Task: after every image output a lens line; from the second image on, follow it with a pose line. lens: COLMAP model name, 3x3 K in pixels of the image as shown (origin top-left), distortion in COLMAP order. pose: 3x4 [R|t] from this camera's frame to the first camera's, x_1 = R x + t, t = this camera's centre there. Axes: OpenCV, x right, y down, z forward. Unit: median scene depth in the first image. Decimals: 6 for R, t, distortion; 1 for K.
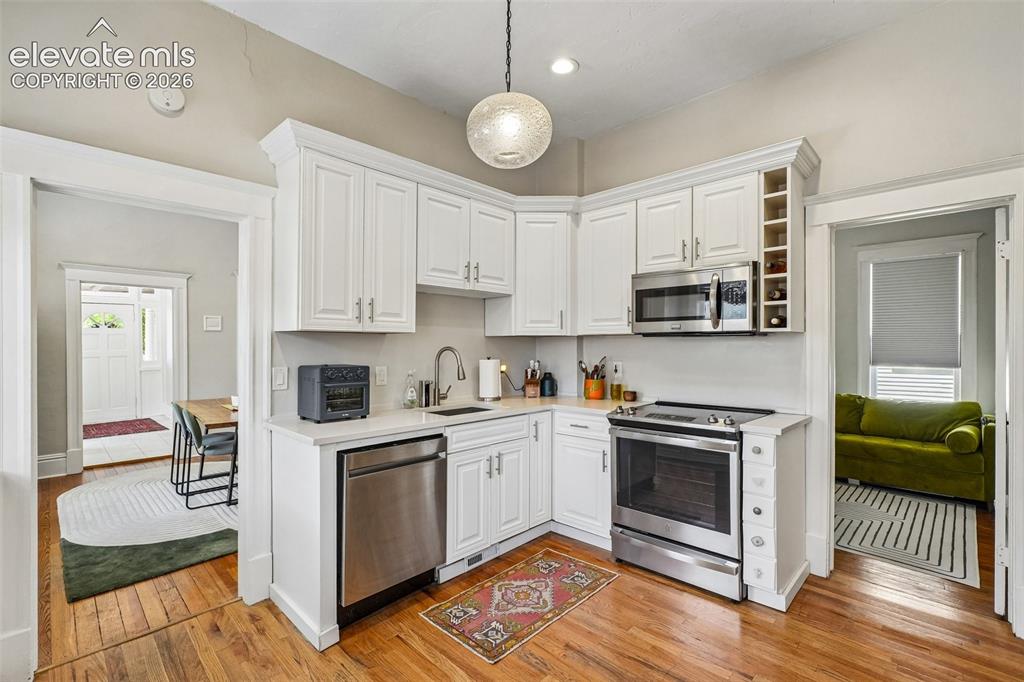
lens RADIAL K [[458.4, 0, 512.0], [0, 458.4, 341.0], [0, 0, 1]] dist [-0.001311, -0.000184]
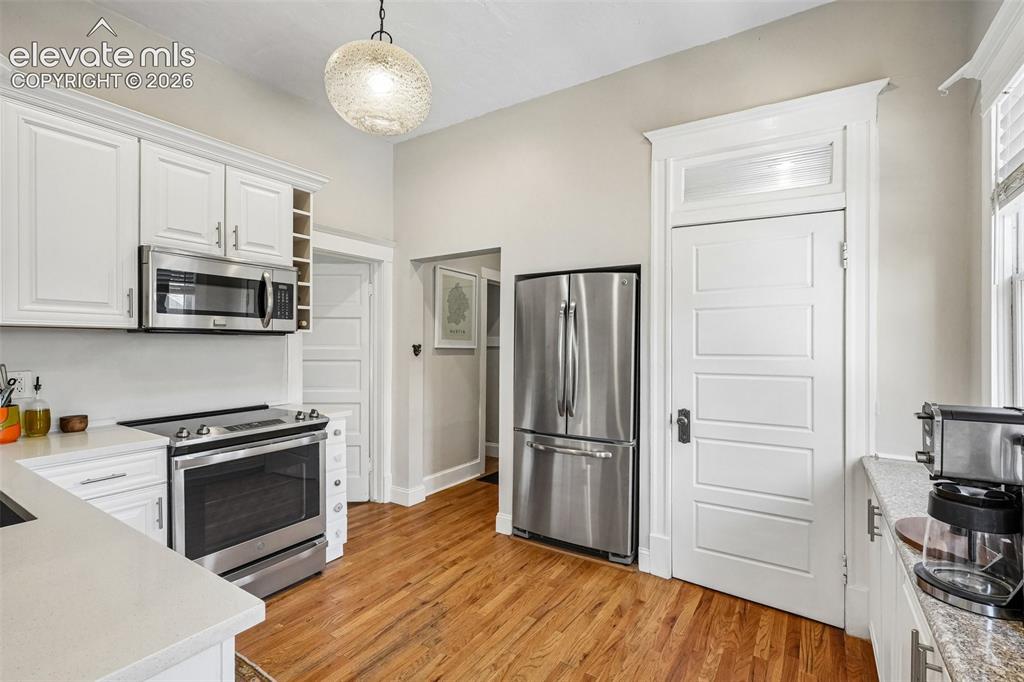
lens RADIAL K [[473.1, 0, 512.0], [0, 473.1, 341.0], [0, 0, 1]] dist [-0.001703, -0.000044]
pose [[-0.194107, 0.000392, 0.980980, -0.651264], [-0.013792, 0.999900, -0.003128, -0.002407], [-0.980883, -0.014137, -0.194082, 0.675706]]
